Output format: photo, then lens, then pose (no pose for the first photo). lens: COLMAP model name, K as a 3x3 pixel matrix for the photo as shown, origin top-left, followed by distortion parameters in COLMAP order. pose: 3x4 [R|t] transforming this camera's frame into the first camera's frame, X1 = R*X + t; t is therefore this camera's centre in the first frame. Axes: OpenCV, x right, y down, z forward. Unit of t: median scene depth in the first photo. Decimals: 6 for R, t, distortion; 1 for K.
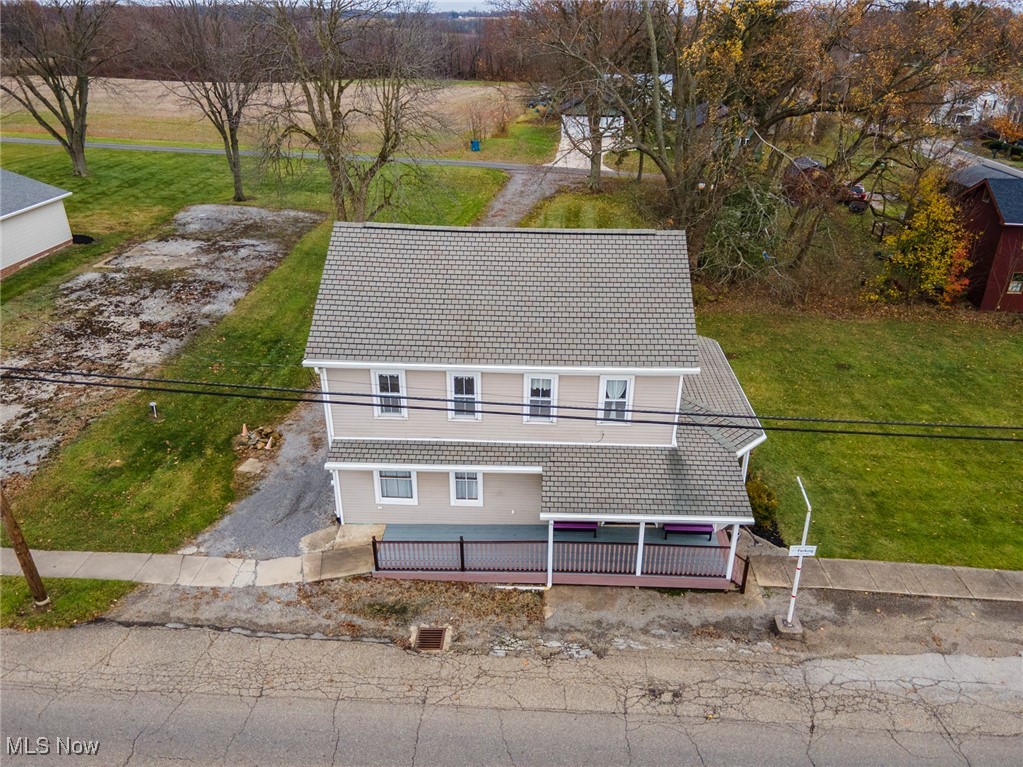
lens RADIAL K [[745.6, 0, 518.9], [0, 745.6, 387.4], [0, 0, 1]] dist [0.021079, 0.044947]
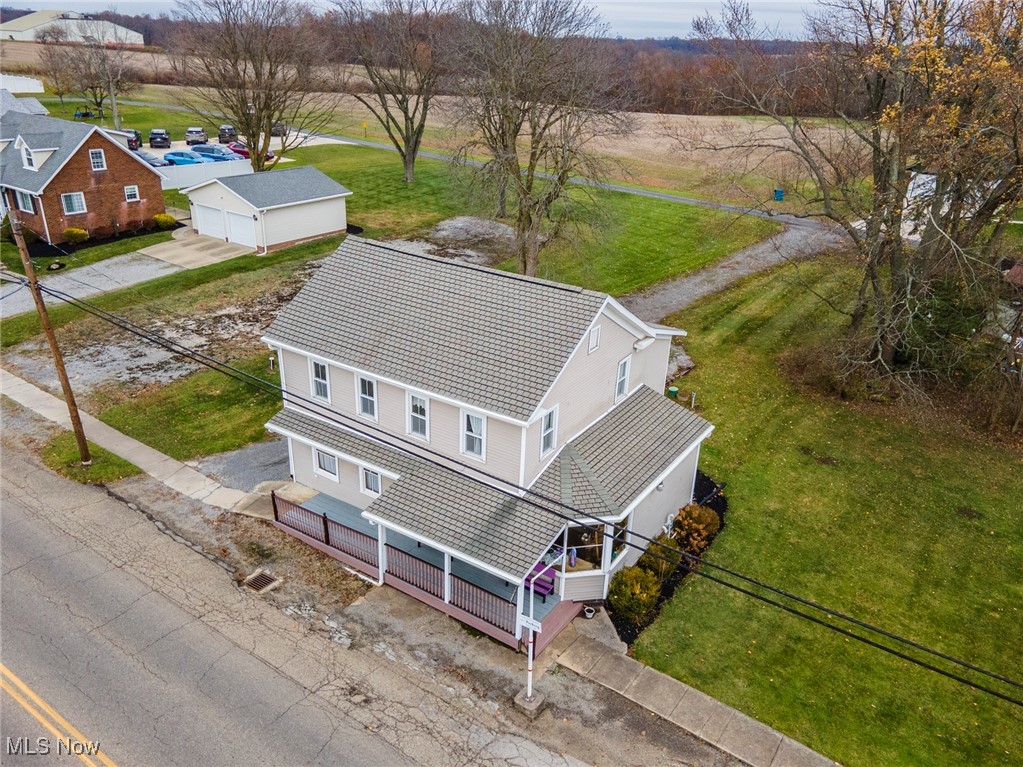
lens RADIAL K [[784.9, 0, 517.1], [0, 784.9, 382.7], [0, 0, 1]] dist [-0.002025, 0.086198]
pose [[0.850992, 0.232544, -0.470888, 0.633569], [-0.258133, 0.966051, 0.010576, -0.075882], [0.457362, 0.112551, 0.882129, 0.040038]]
